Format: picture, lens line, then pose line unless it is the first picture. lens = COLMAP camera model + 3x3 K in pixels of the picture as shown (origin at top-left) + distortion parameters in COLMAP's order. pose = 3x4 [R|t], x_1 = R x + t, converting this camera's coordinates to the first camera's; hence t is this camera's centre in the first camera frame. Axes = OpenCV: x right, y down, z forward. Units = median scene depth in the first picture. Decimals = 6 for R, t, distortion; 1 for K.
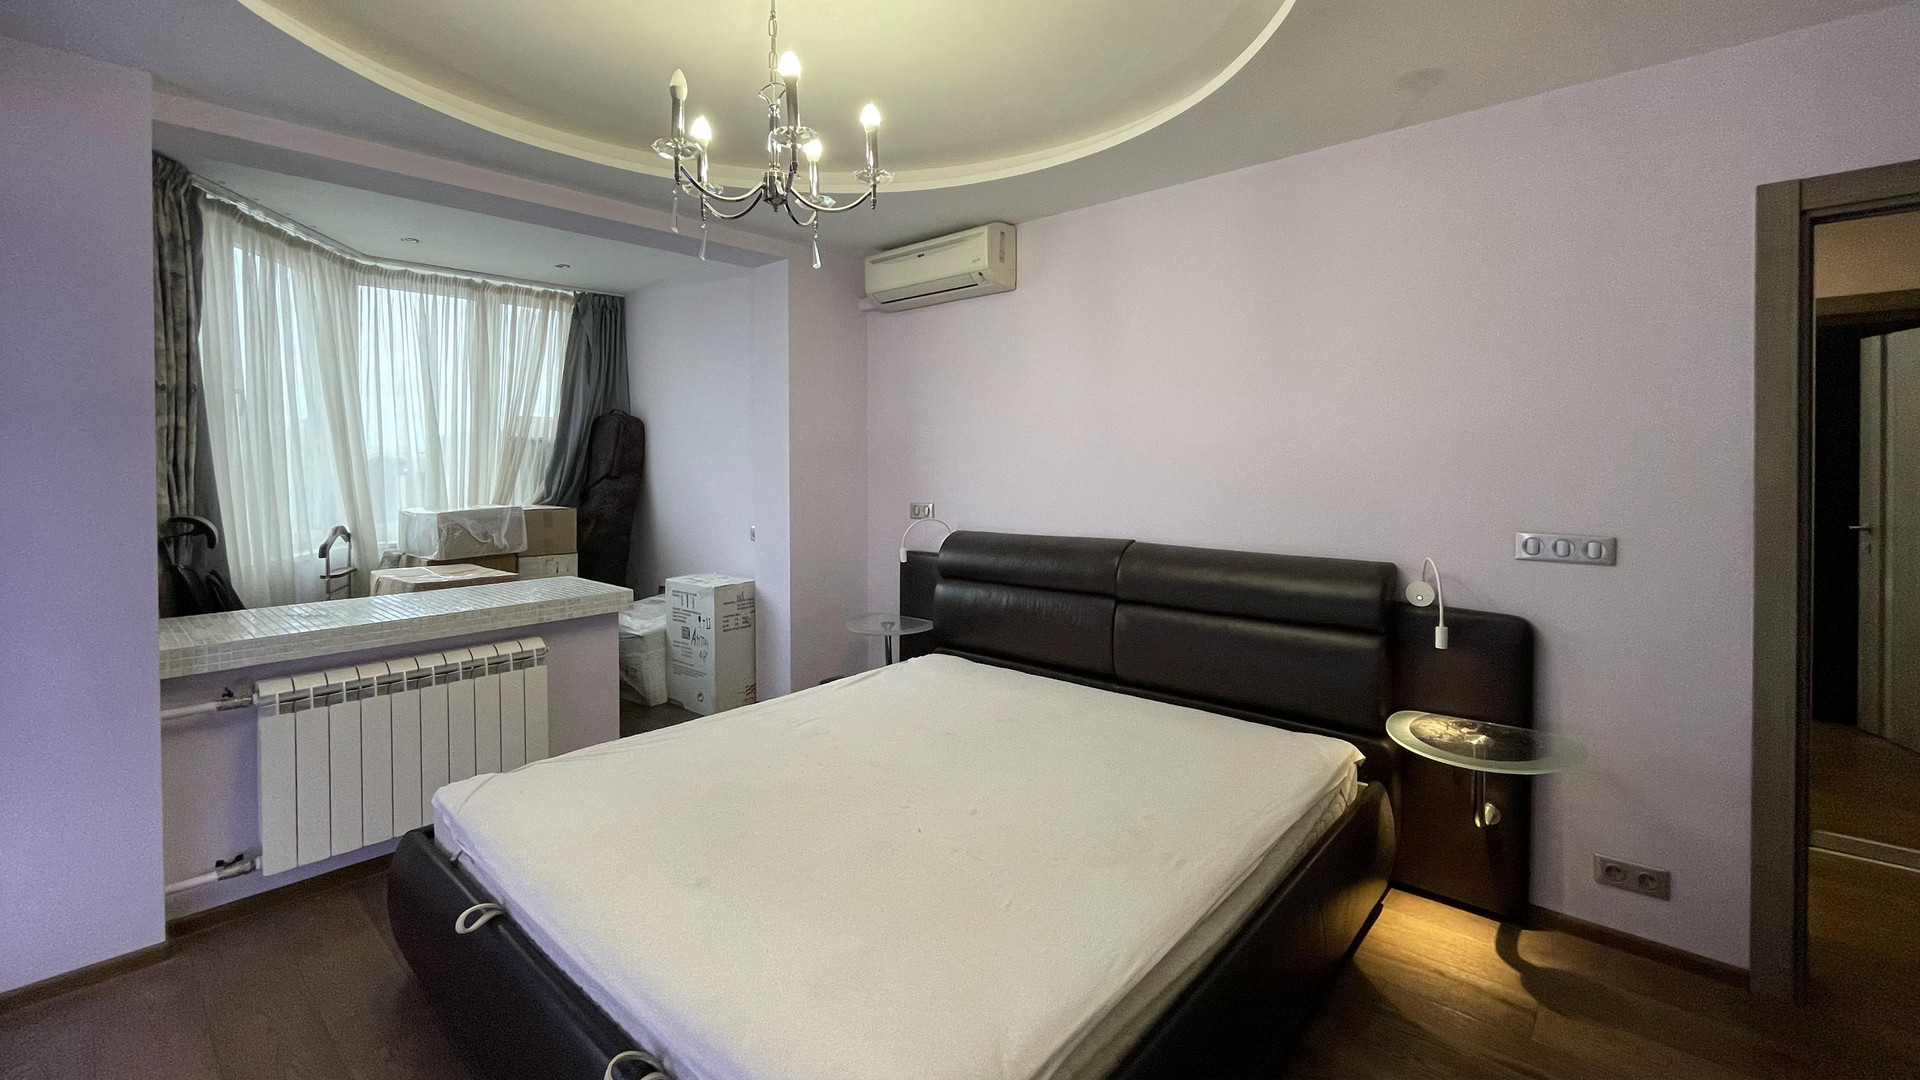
lens RADIAL K [[803.9, 0, 961.4], [0, 803.9, 464.1], [0, 0, 1]] dist [0.001385, 0.000133]
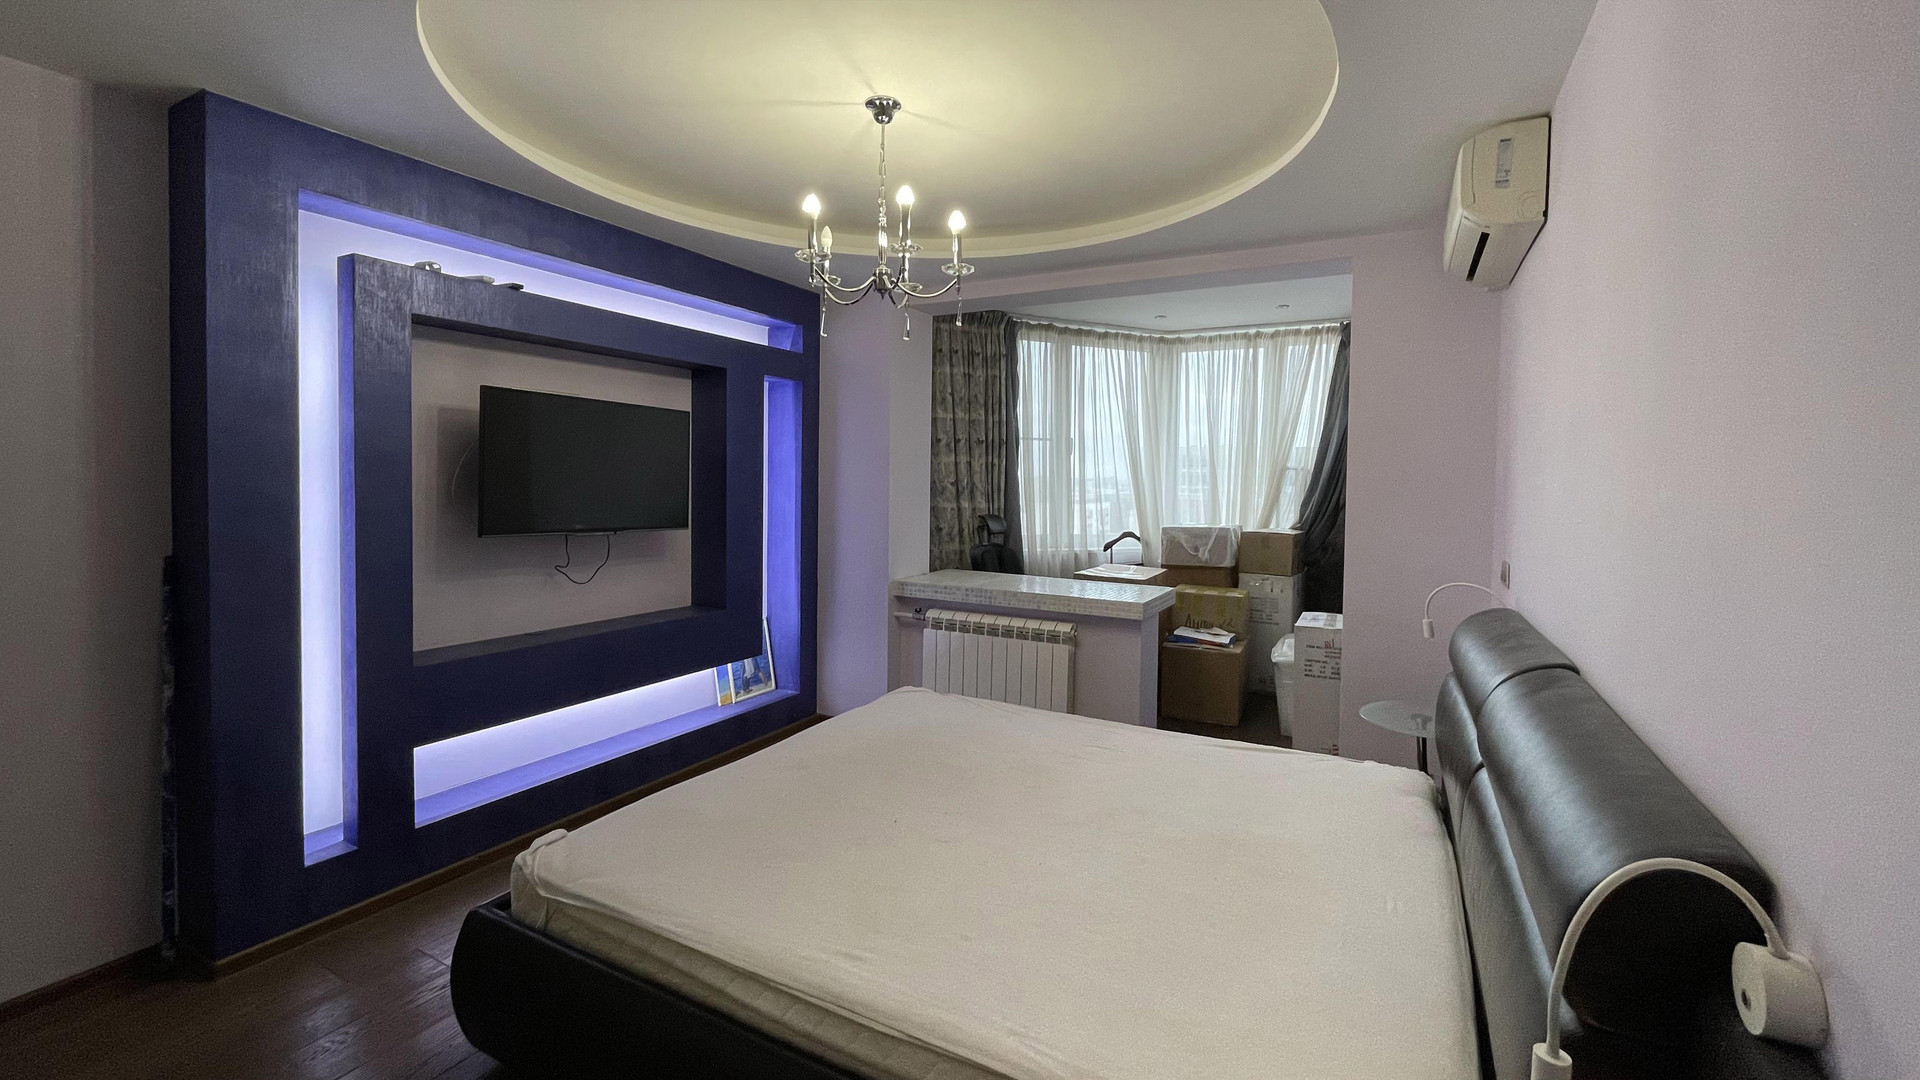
lens RADIAL K [[786.2, 0, 962.5], [0, 786.2, 504.3], [0, 0, 1]] dist [-0.000684, -0.000055]
pose [[0.229232, 0.043511, -0.972399, 0.583686], [-0.022980, 0.998964, 0.039283, -0.020538], [0.973100, 0.013341, 0.229994, 0.472838]]
